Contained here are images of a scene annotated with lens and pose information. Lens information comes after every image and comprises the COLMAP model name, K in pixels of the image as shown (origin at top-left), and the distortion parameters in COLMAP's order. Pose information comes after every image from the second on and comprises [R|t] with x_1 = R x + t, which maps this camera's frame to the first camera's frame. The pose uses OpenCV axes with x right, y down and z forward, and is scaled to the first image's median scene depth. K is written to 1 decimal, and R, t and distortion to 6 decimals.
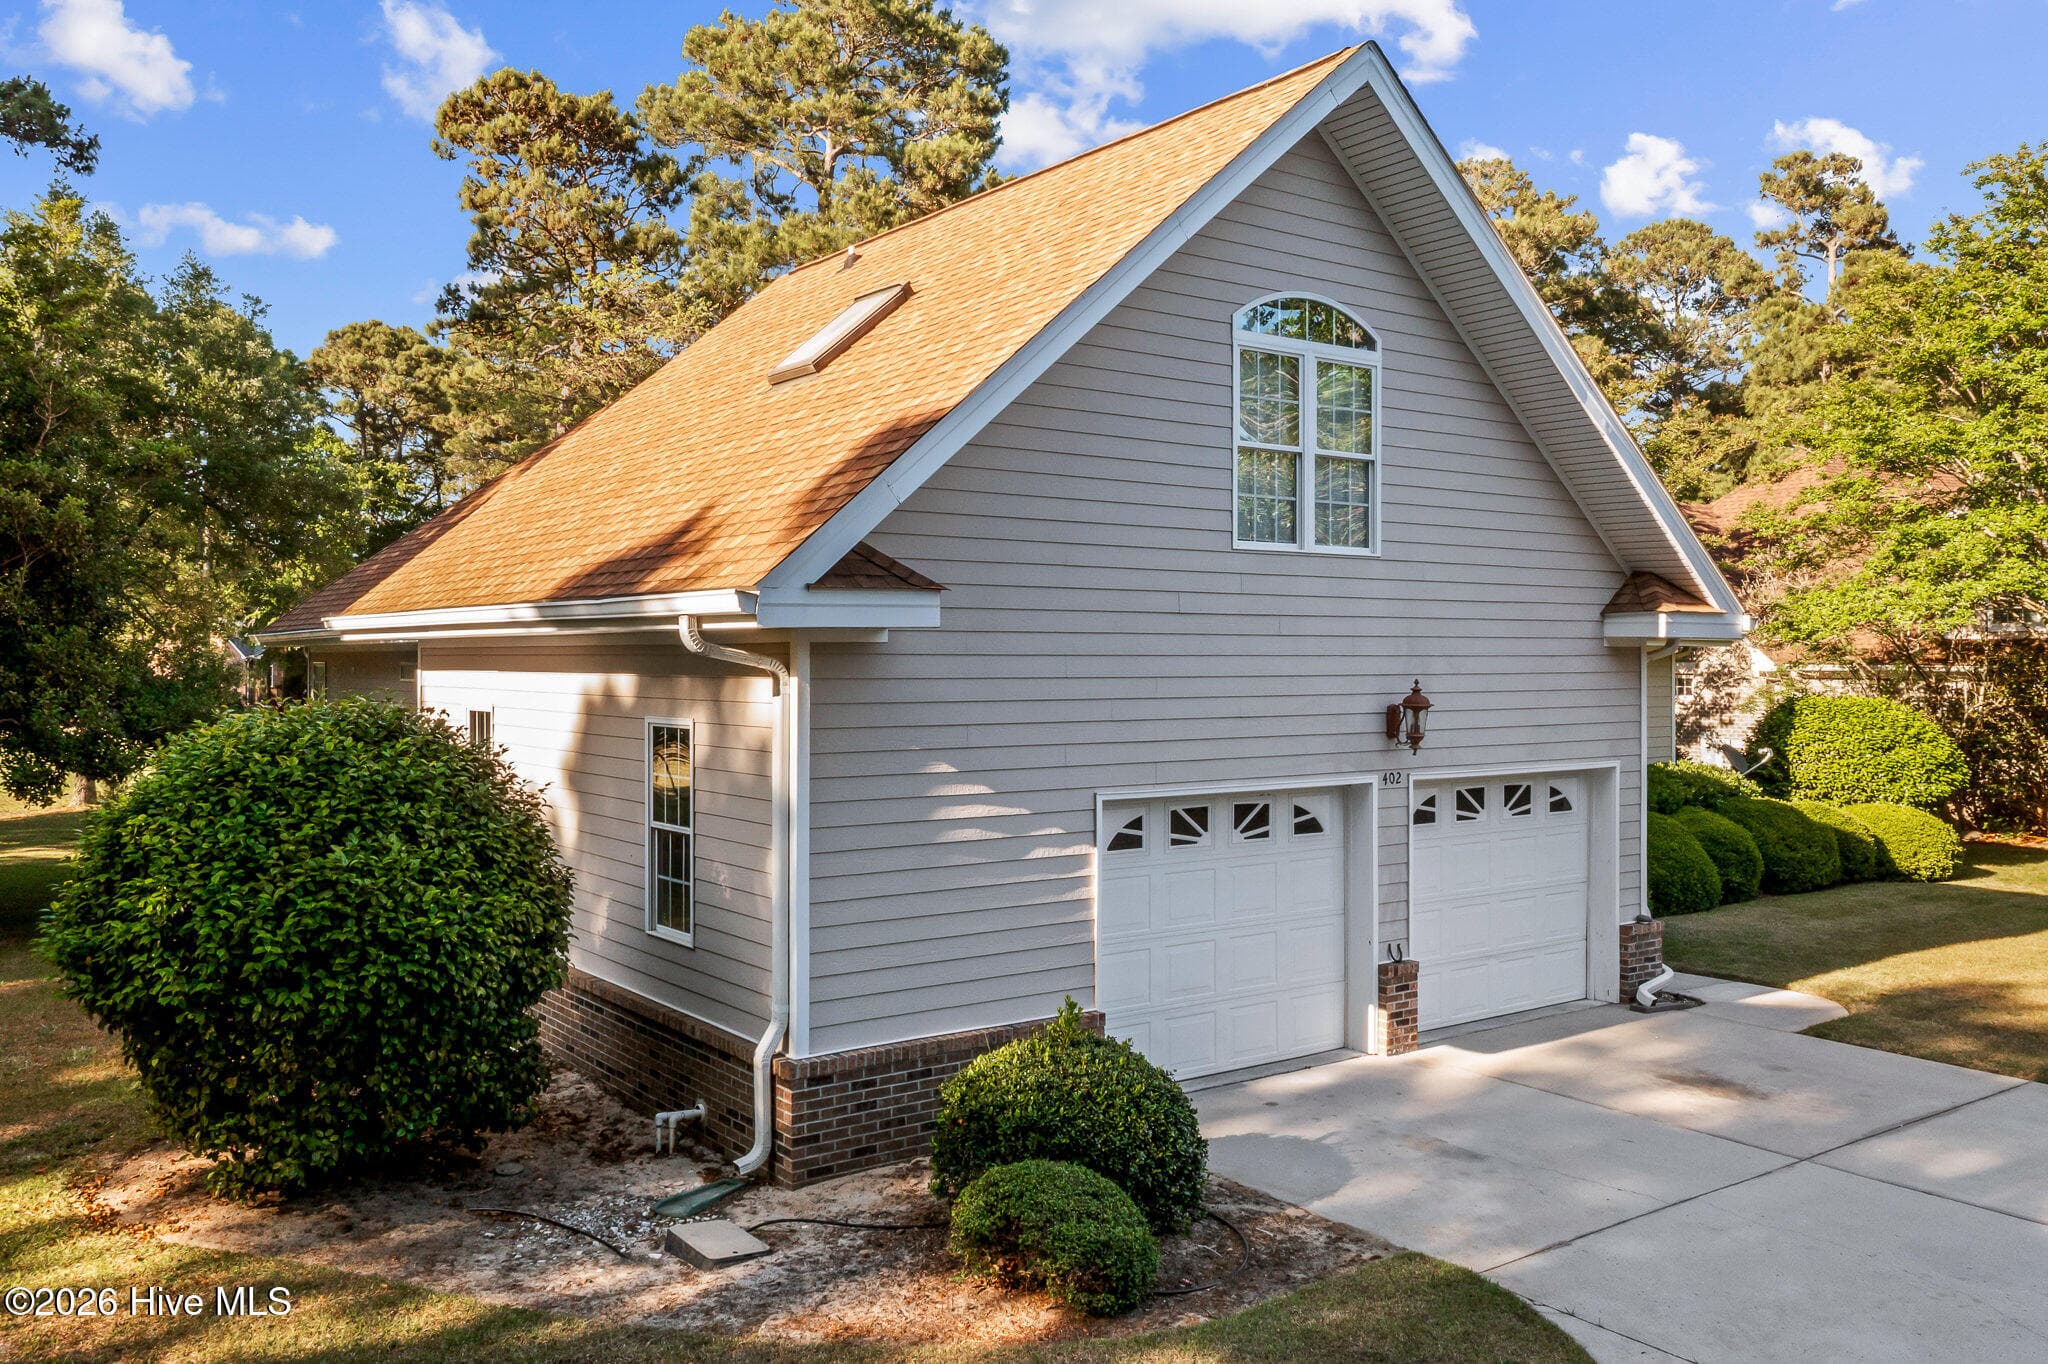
lens RADIAL K [[1614.0, 0, 1025.5], [0, 1614.0, 674.2], [0, 0, 1]] dist [-0.008484, 0.010405]
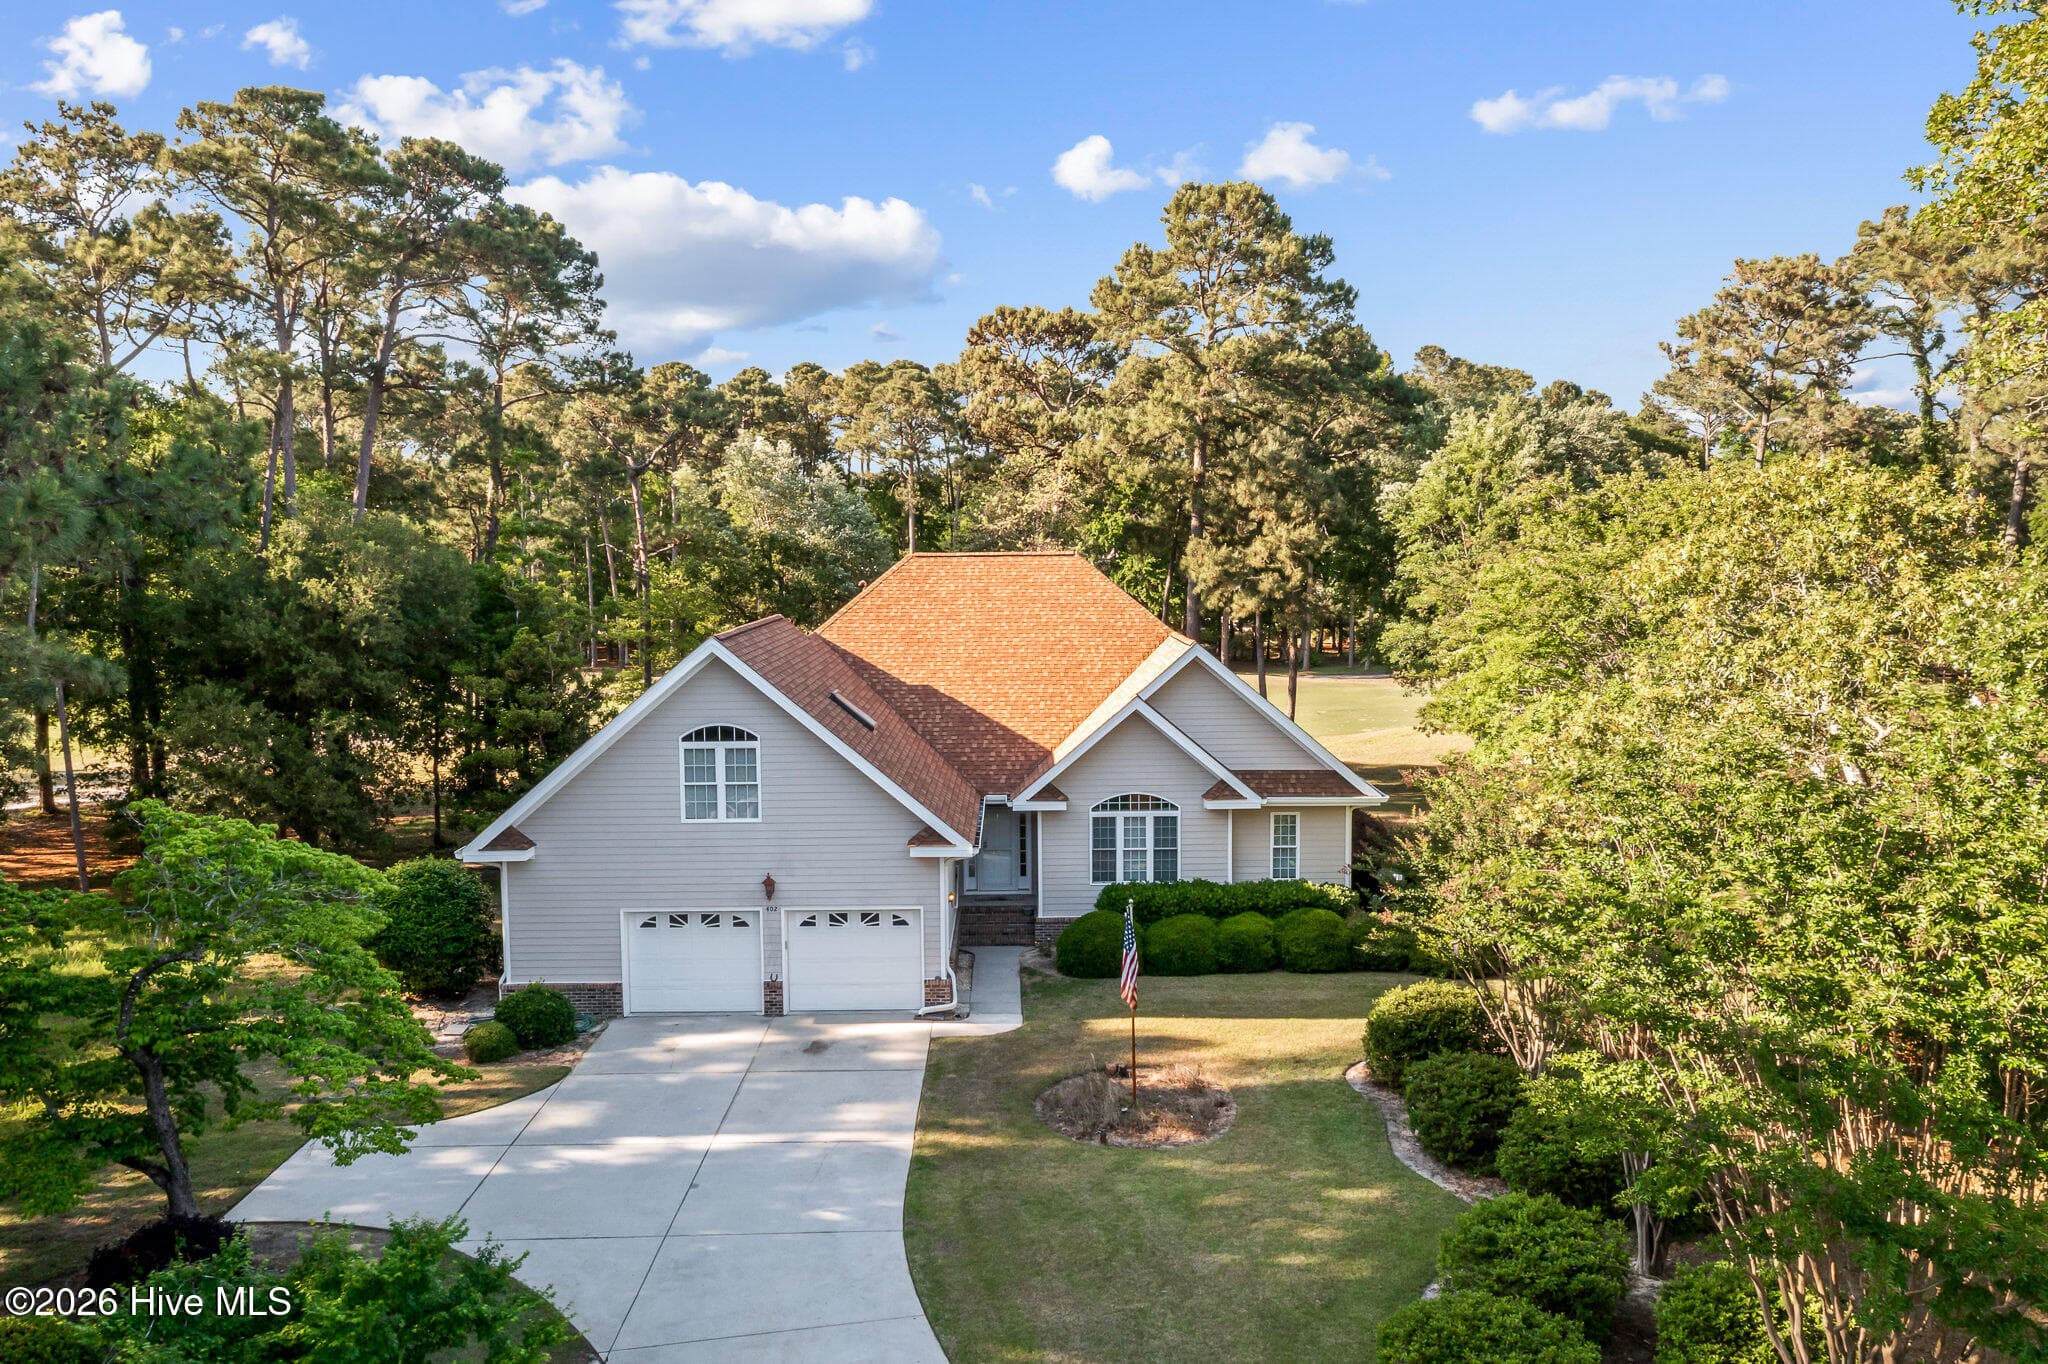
lens RADIAL K [[1614.0, 0, 1019.6], [0, 1614.0, 687.1], [0, 0, 1]] dist [-0.008484, 0.010405]
pose [[0.812018, 0.045598, -0.581848, 2.077578], [0.003629, 0.996530, 0.083159, -0.509288], [0.583621, -0.069638, 0.809035, -0.814355]]
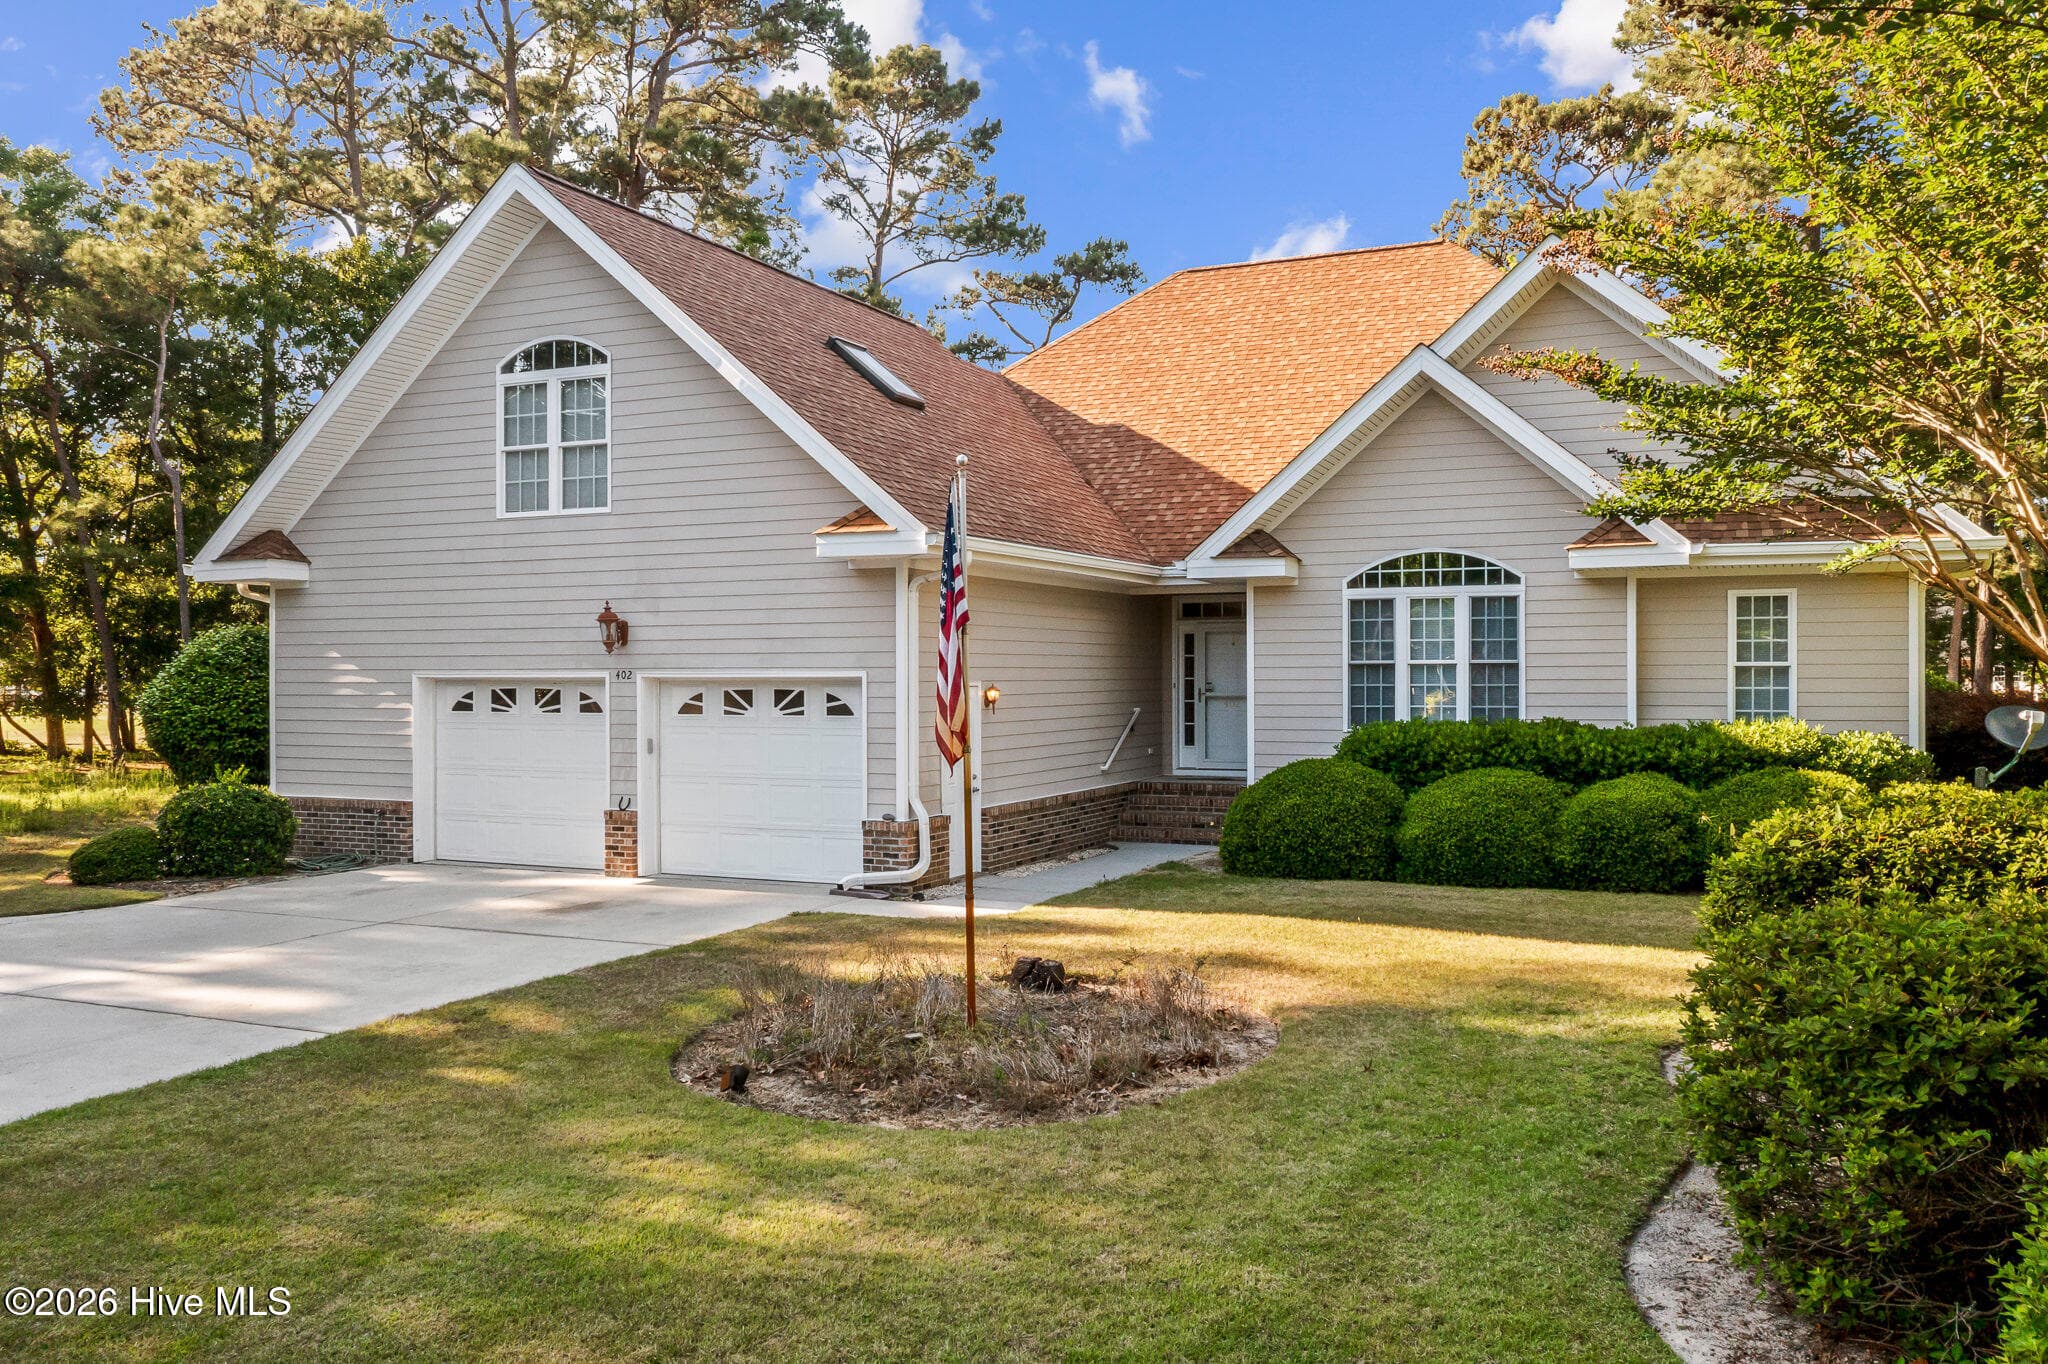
lens RADIAL K [[1614.0, 0, 1019.5], [0, 1614.0, 682.7], [0, 0, 1]] dist [-0.008484, 0.010405]
pose [[0.488351, 0.002623, -0.872643, 1.648698], [-0.006635, 0.999978, -0.000707, 0.073251], [0.872622, 0.006135, 0.488358, 0.659592]]
